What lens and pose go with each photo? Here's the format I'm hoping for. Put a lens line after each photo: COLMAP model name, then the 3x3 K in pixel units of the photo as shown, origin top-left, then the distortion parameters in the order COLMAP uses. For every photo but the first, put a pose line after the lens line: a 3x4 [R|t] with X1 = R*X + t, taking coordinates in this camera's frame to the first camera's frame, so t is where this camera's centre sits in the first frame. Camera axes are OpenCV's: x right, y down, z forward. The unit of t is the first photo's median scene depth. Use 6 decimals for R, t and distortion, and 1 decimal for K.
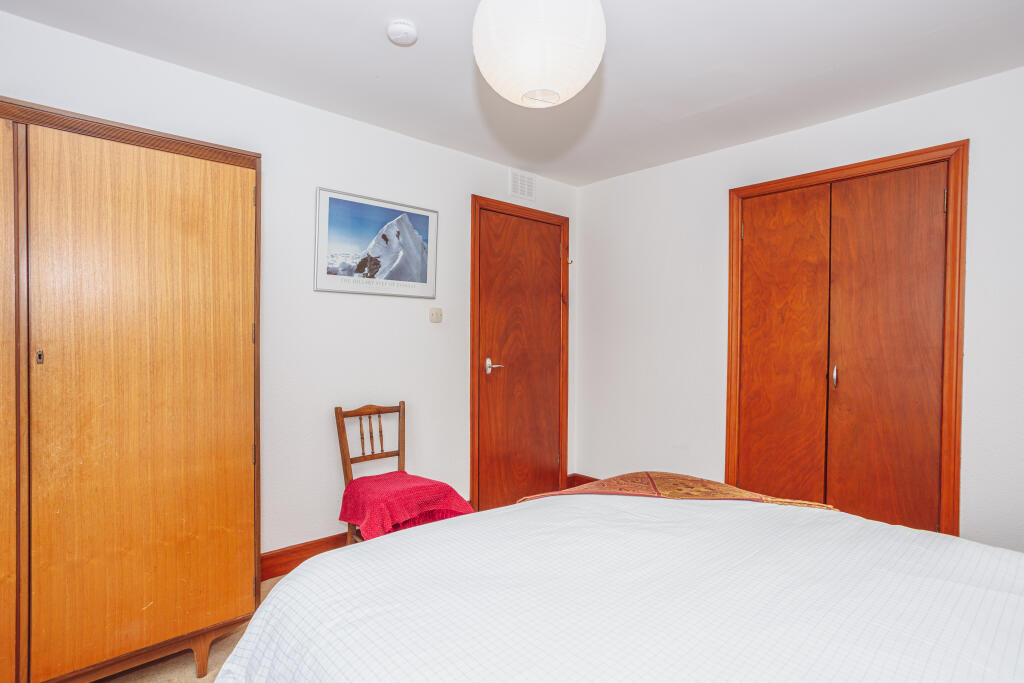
lens RADIAL K [[511.5, 0, 512.0], [0, 511.5, 341.5], [0, 0, 1]] dist [-0.029552, 0.022217]
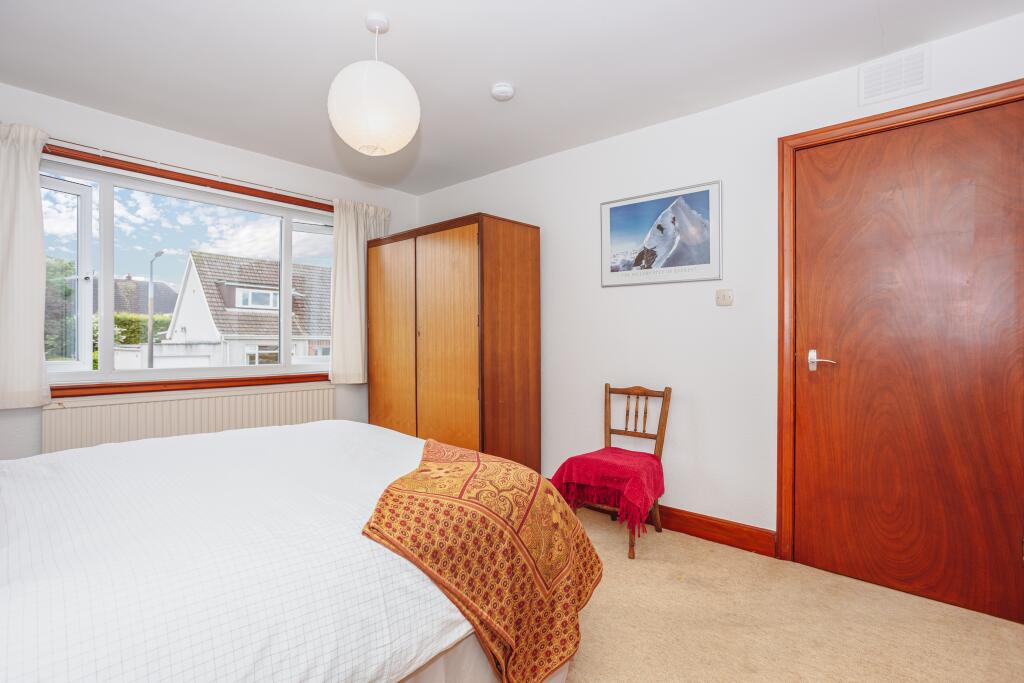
lens RADIAL K [[494.4, 0, 512.0], [0, 494.4, 341.5], [0, 0, 1]] dist [-0.000729, 0.000327]
pose [[0.137899, 0.000249, -0.990446, 0.717233], [-0.013546, 0.999907, -0.001635, 0.033833], [0.990354, 0.013643, 0.137889, 0.580302]]
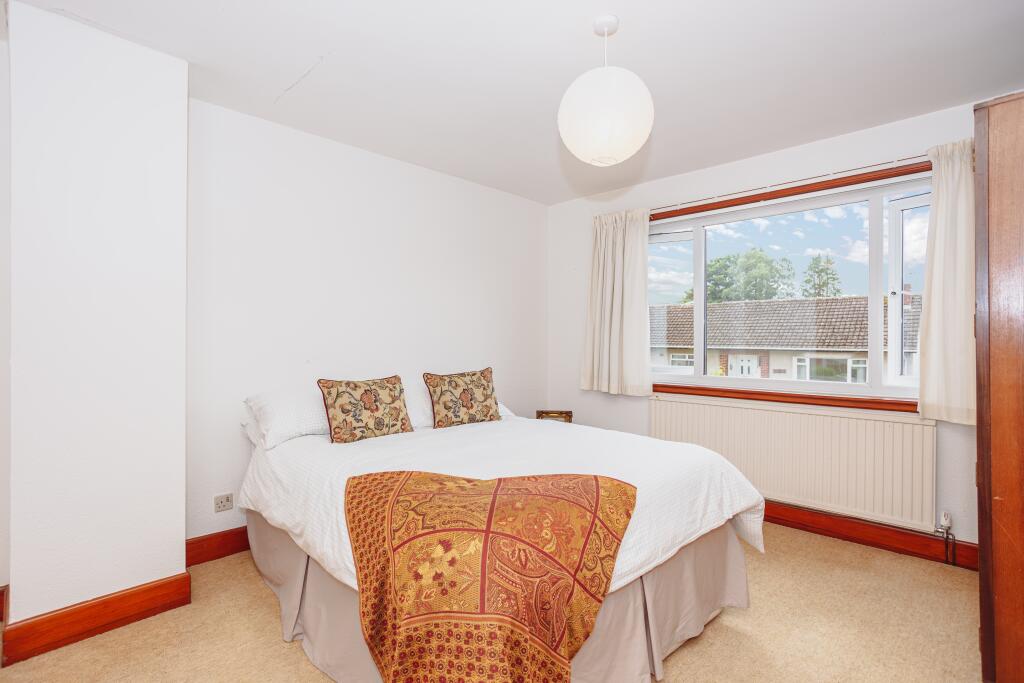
lens RADIAL K [[511.5, 0, 512.0], [0, 511.5, 341.5], [0, 0, 1]] dist [-0.029552, 0.022217]
pose [[-0.997862, -0.005405, -0.065132, 0.186153], [-0.006247, 0.999900, 0.012723, 0.003313], [0.065057, 0.013102, -0.997796, 1.139720]]
